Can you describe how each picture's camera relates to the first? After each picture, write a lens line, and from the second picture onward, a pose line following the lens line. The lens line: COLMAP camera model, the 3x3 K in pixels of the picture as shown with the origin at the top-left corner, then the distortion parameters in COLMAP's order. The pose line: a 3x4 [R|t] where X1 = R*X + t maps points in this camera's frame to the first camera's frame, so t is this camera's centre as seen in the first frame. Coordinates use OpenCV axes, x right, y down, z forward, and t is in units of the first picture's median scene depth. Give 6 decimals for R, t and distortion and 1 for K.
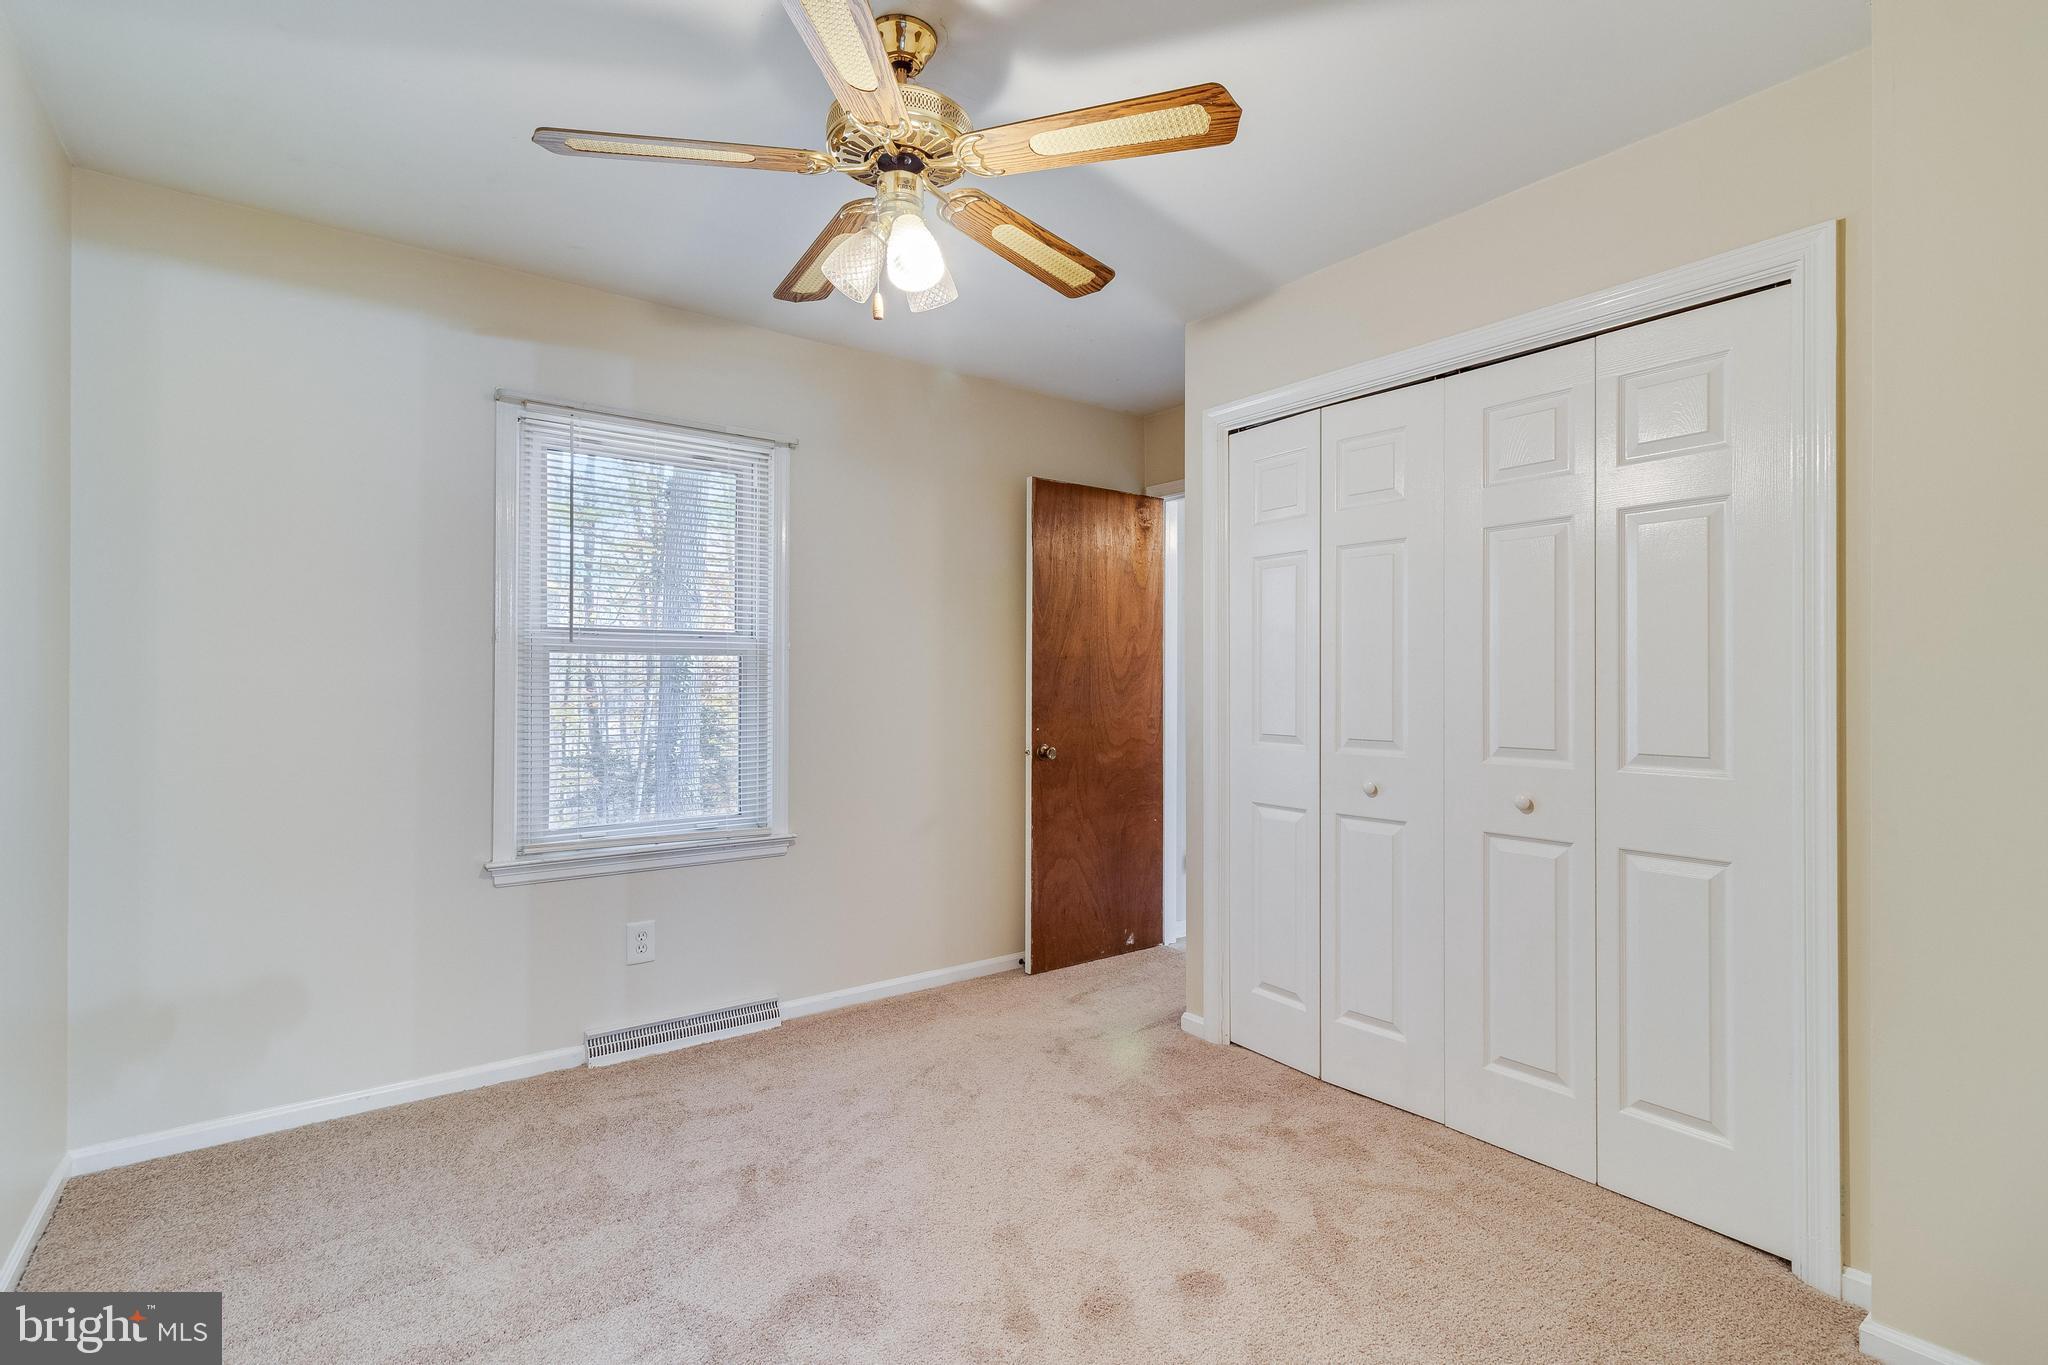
lens RADIAL K [[952.5, 0, 1019.1], [0, 952.5, 681.1], [0, 0, 1]] dist [0.001943, -0.000998]
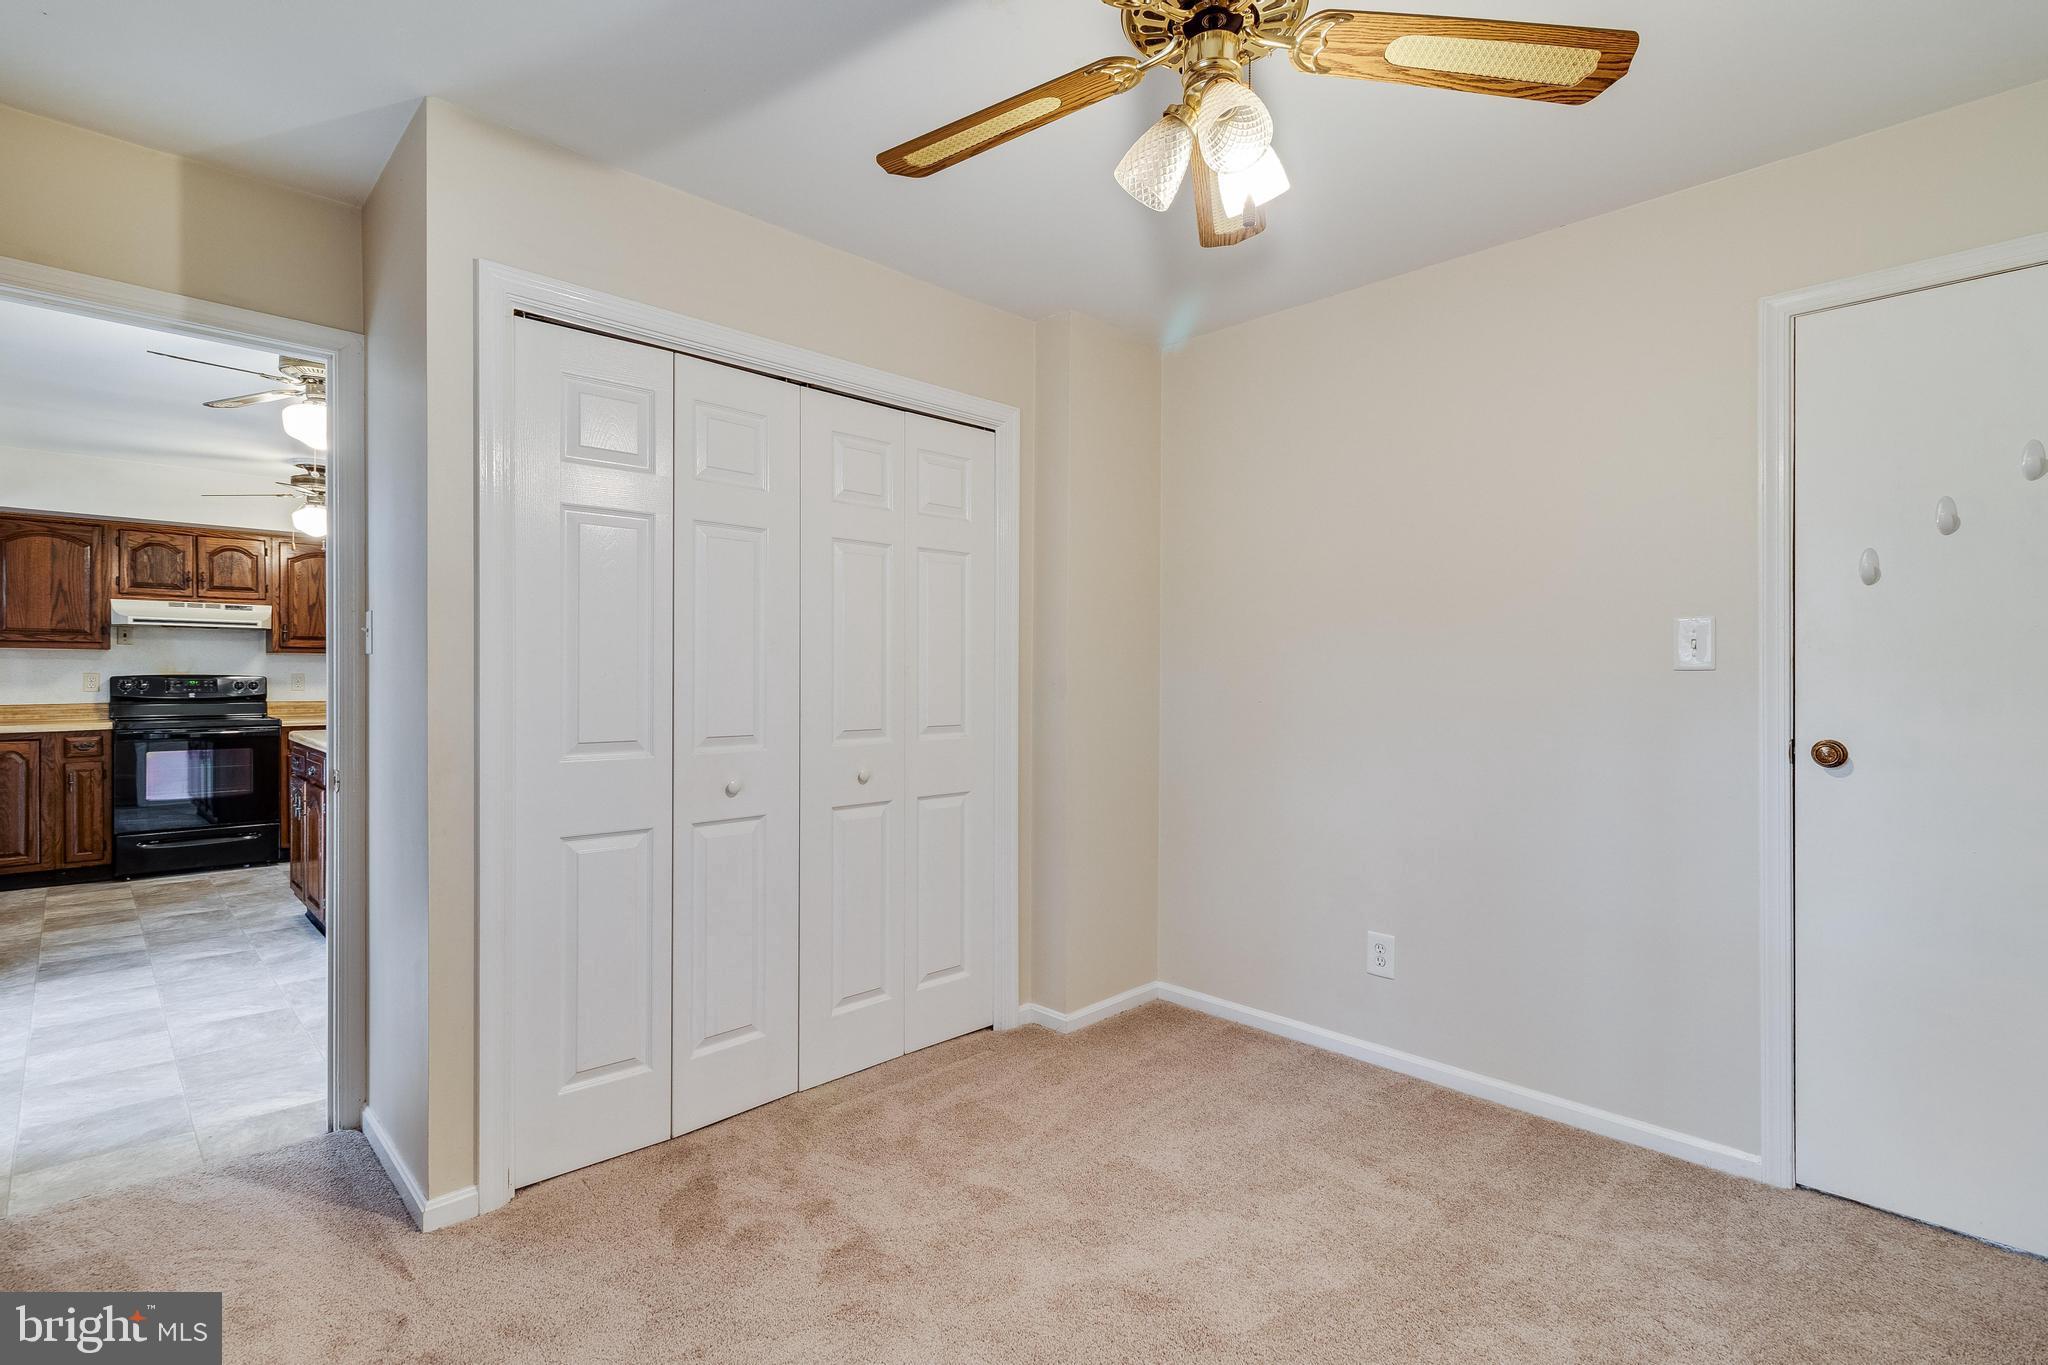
lens RADIAL K [[952.5, 0, 1024.4], [0, 952.5, 681.5], [0, 0, 1]] dist [0.001943, -0.000998]
pose [[-0.138208, -0.011753, 0.990334, -0.571038], [-0.005709, 0.999922, 0.011070, -0.003721], [-0.990387, -0.004124, -0.138264, 0.807504]]
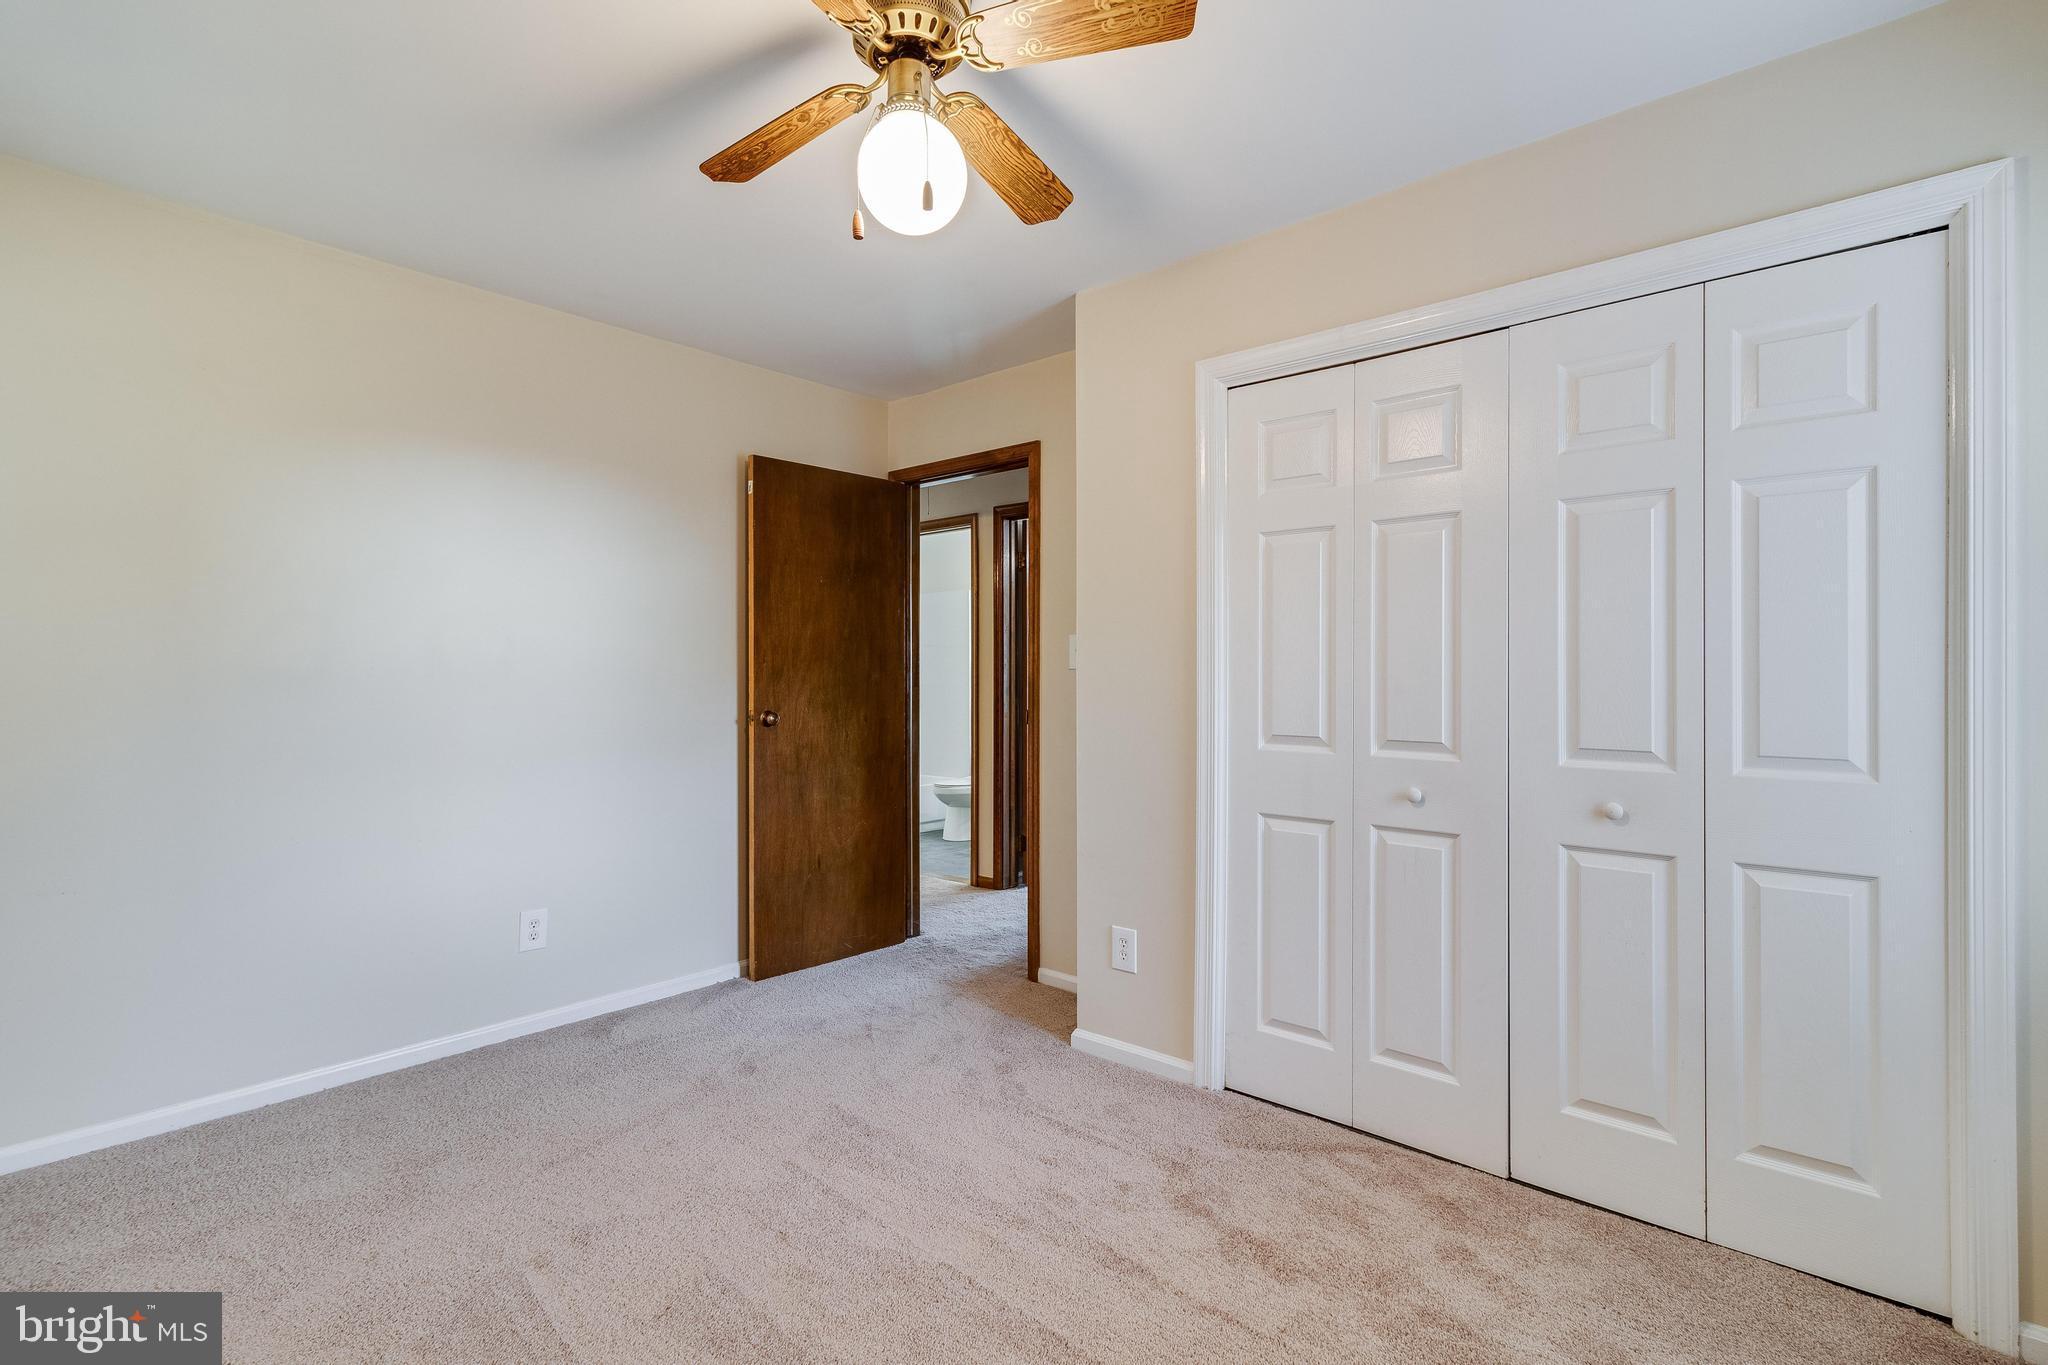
lens RADIAL K [[964.0, 0, 1041.4], [0, 964.0, 677.6], [0, 0, 1]] dist [0.005671, -0.000363]
pose [[0.973746, 0.000051, 0.227635, -0.221527], [-0.001465, 0.999981, 0.006044, -0.003132], [-0.227631, -0.006219, 0.973728, 0.279750]]
